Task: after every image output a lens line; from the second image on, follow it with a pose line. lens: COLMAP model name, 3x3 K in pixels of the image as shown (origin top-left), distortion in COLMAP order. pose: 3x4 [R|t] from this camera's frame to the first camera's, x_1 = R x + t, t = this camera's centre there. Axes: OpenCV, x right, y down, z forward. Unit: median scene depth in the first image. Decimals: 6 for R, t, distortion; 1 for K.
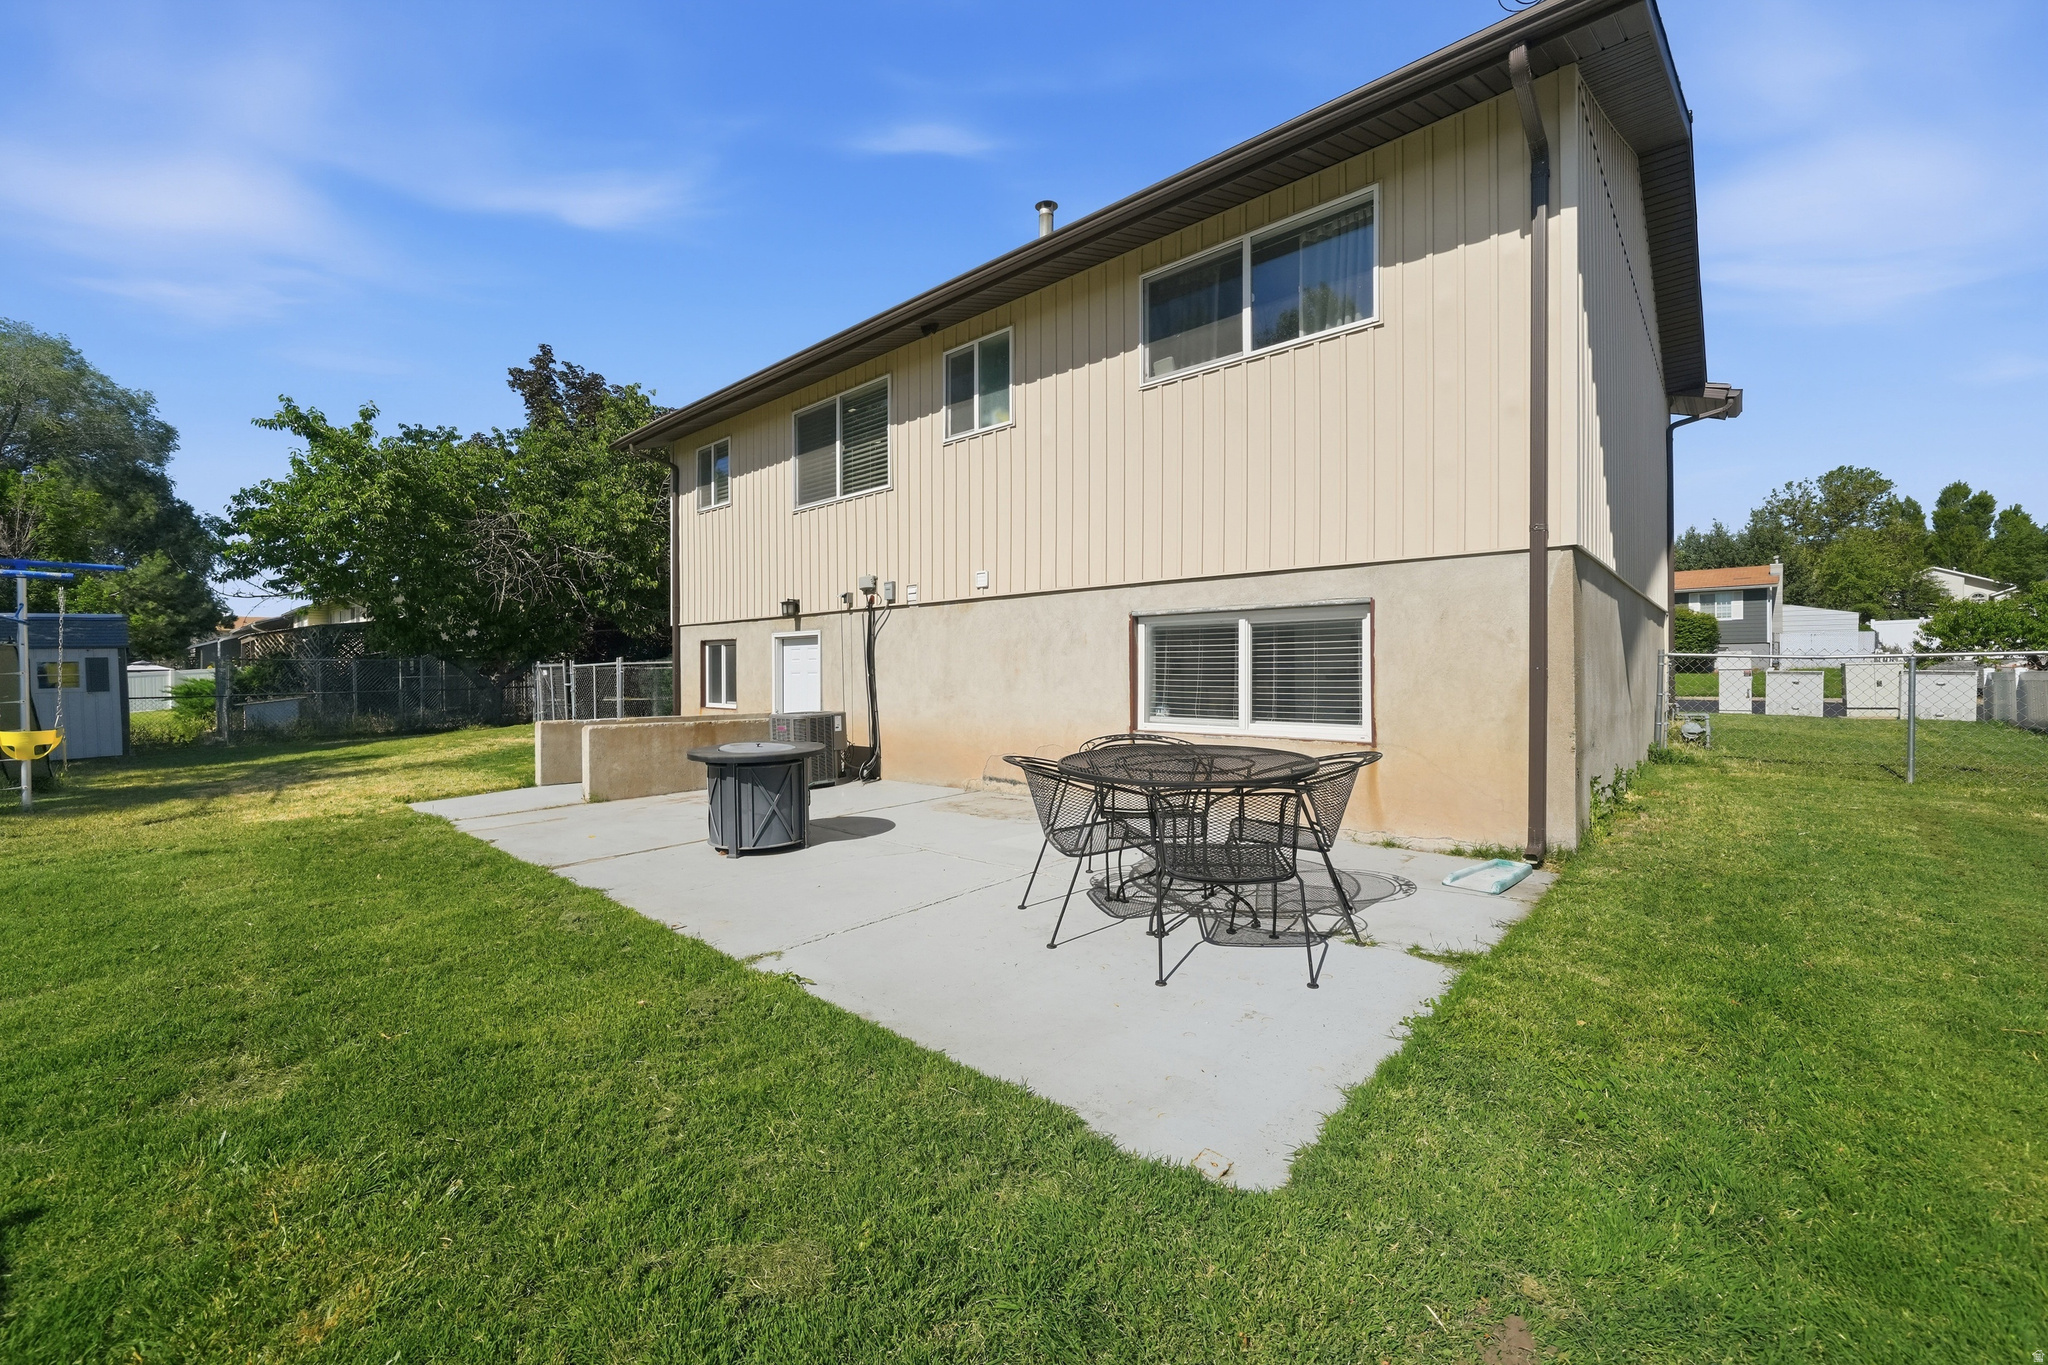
lens RADIAL K [[804.4, 0, 1021.0], [0, 804.4, 681.6], [0, 0, 1]] dist [-0.004160, 0.000563]
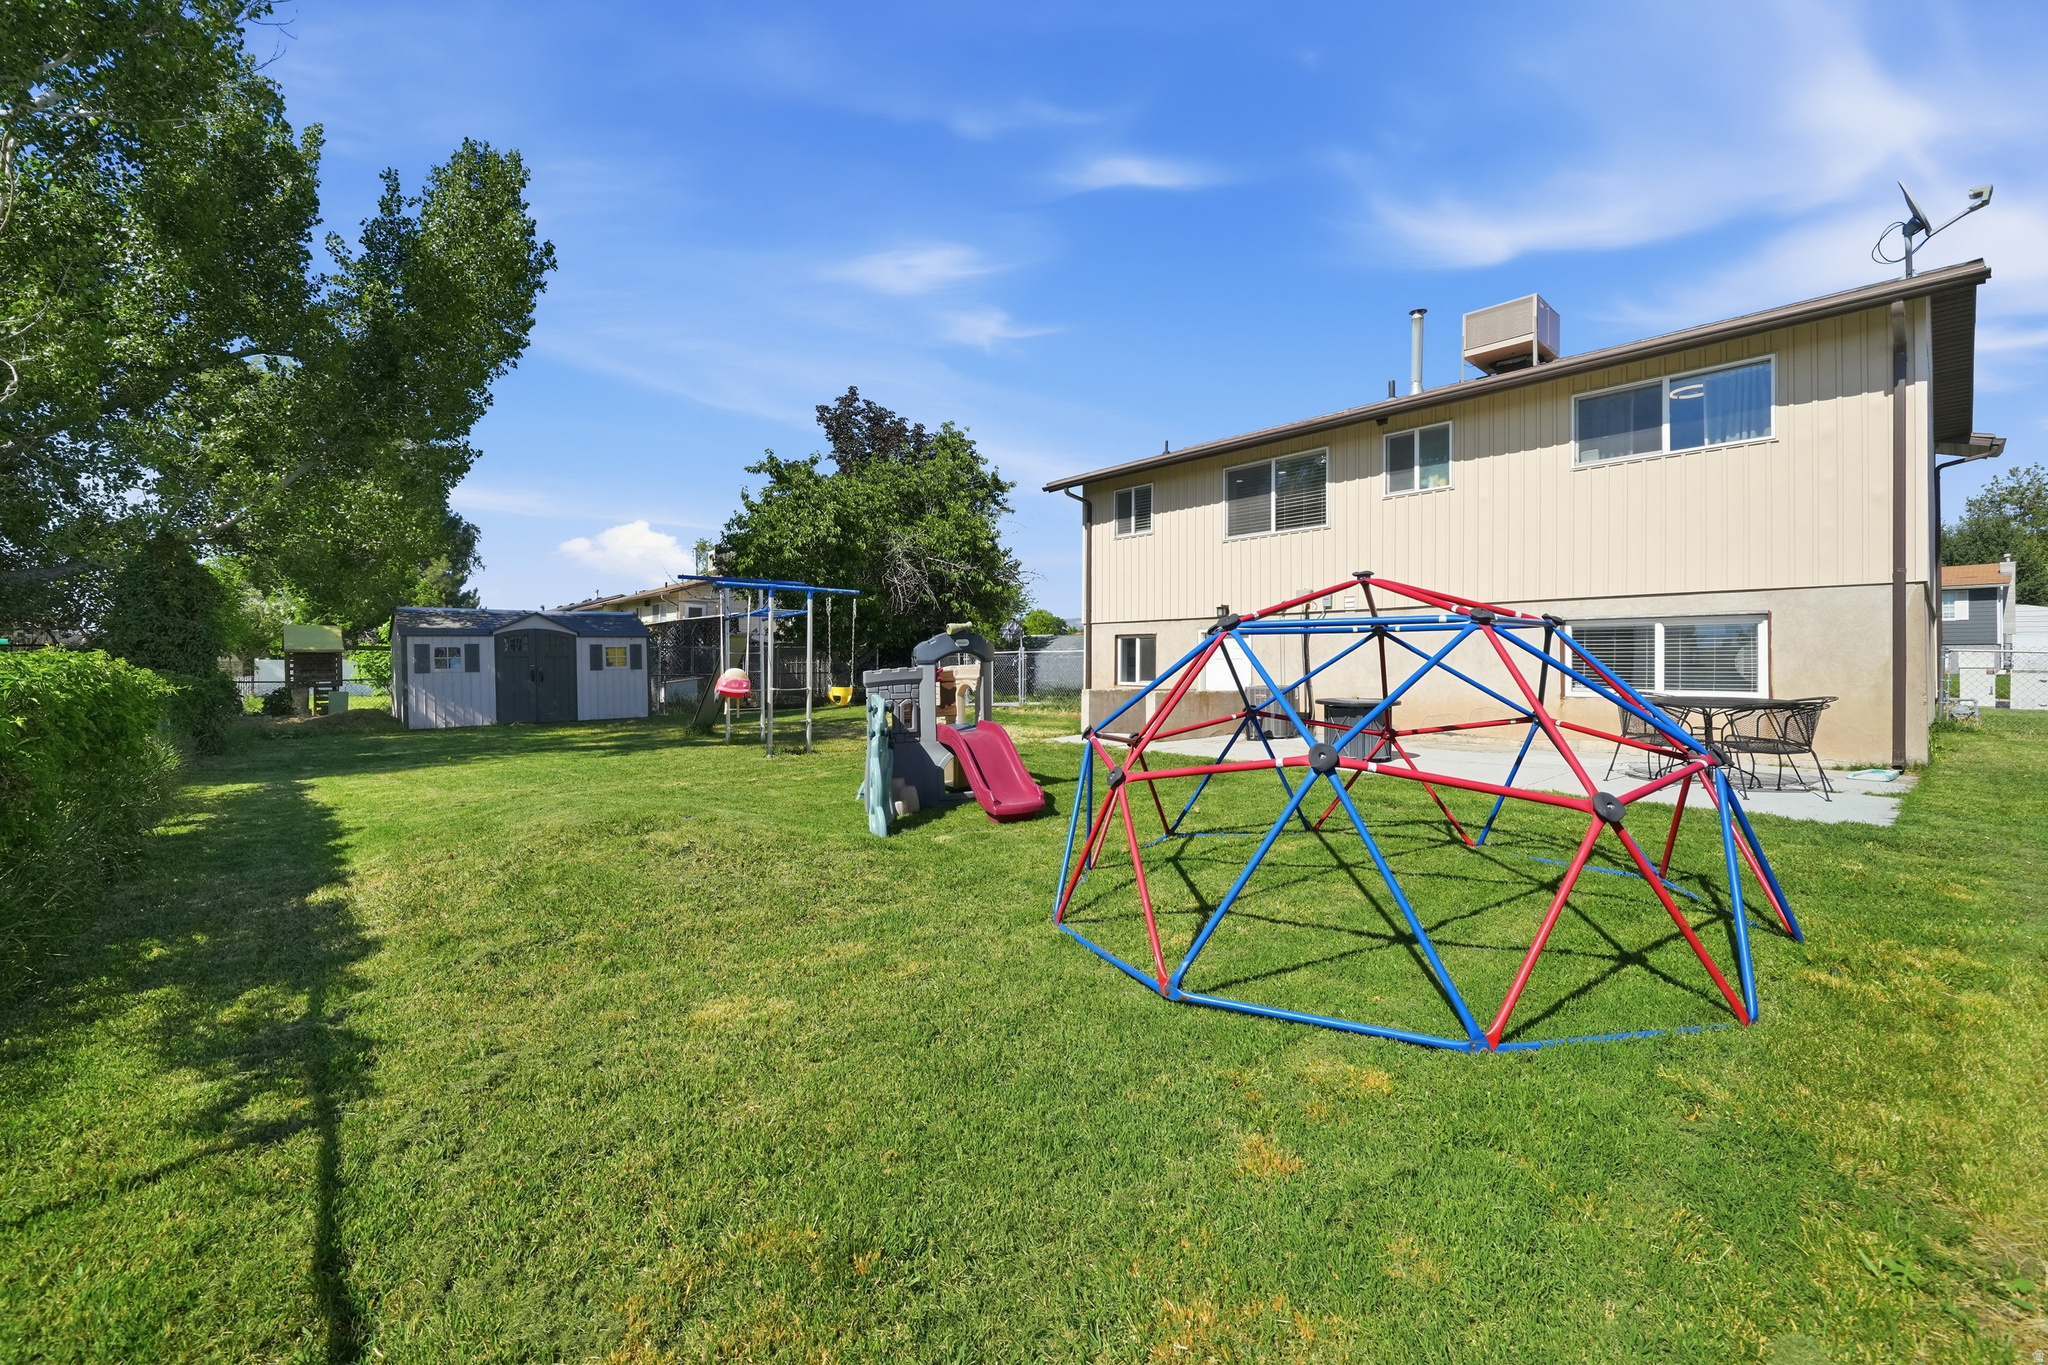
lens RADIAL K [[804.4, 0, 1054.0], [0, 804.4, 661.1], [0, 0, 1]] dist [-0.004160, 0.000563]
pose [[0.993658, 0.009851, -0.112014, -0.354000], [-0.012157, 0.999727, -0.019930, 0.020146], [0.111787, 0.021166, 0.993507, -0.328229]]
